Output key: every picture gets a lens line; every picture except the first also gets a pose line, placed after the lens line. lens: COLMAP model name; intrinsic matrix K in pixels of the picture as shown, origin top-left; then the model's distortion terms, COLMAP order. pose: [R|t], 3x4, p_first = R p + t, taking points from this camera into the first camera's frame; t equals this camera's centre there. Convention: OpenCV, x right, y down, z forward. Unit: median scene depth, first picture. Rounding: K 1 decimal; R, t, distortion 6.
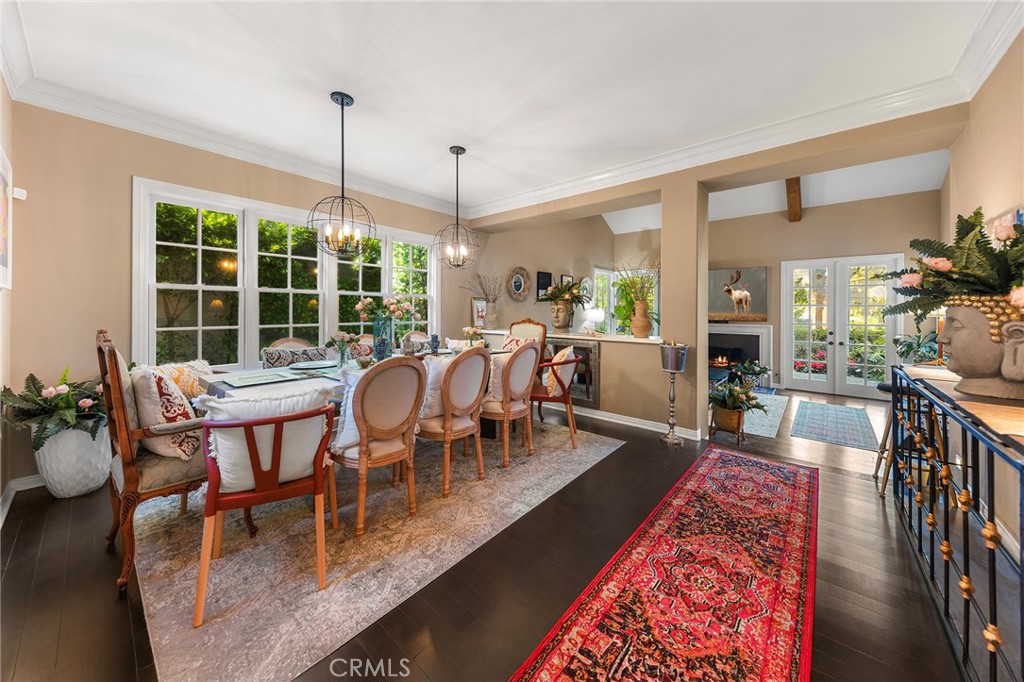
lens RADIAL K [[359.2, 0, 510.3], [0, 359.2, 310.2], [0, 0, 1]] dist [-0.000634, -0.000010]
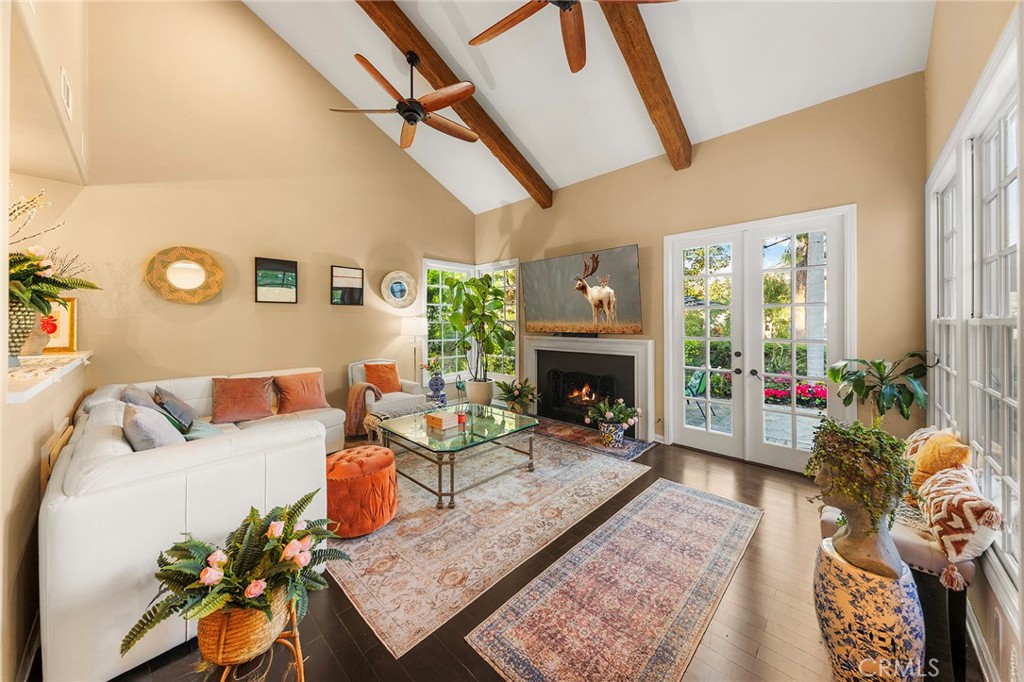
lens RADIAL K [[344.6, 0, 488.9], [0, 344.6, 325.2], [0, 0, 1]] dist [0.000115, -0.000014]
pose [[0.994175, -0.010064, -0.107307, 1.634673], [0.009787, 0.999947, -0.003101, 0.044337], [0.107333, 0.002033, 0.994221, 1.185490]]
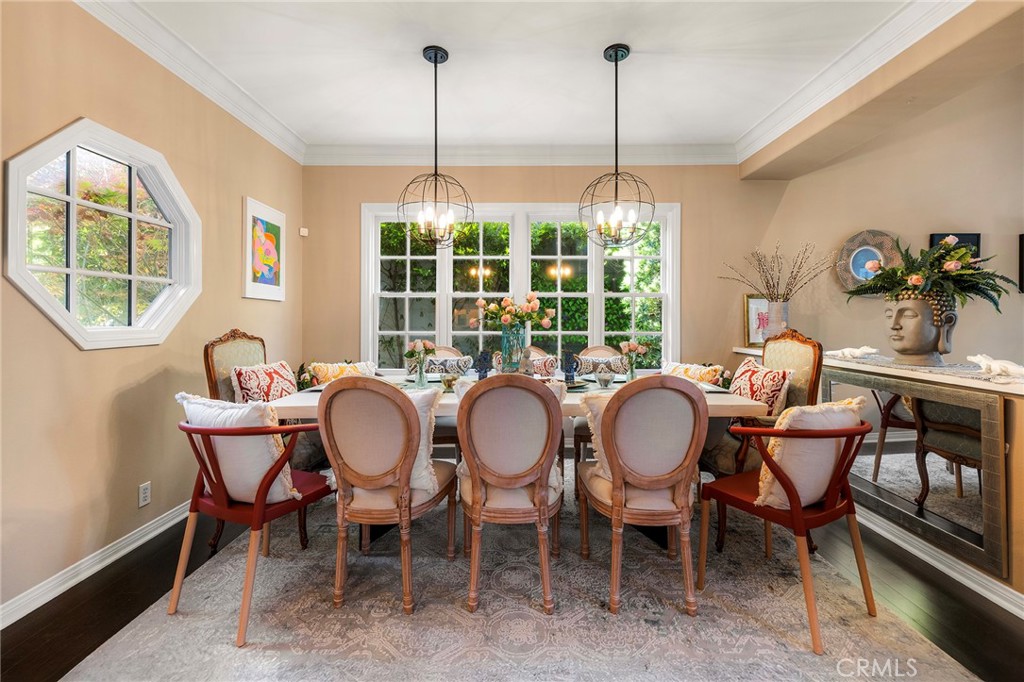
lens RADIAL K [[428.7, 0, 512.6], [0, 428.7, 317.0], [0, 0, 1]] dist [0.000351, -0.000325]
pose [[0.644748, -0.005991, -0.764371, 0.240946], [0.001517, 0.999977, -0.006557, 0.009137], [0.764393, 0.003068, 0.644743, 0.315833]]
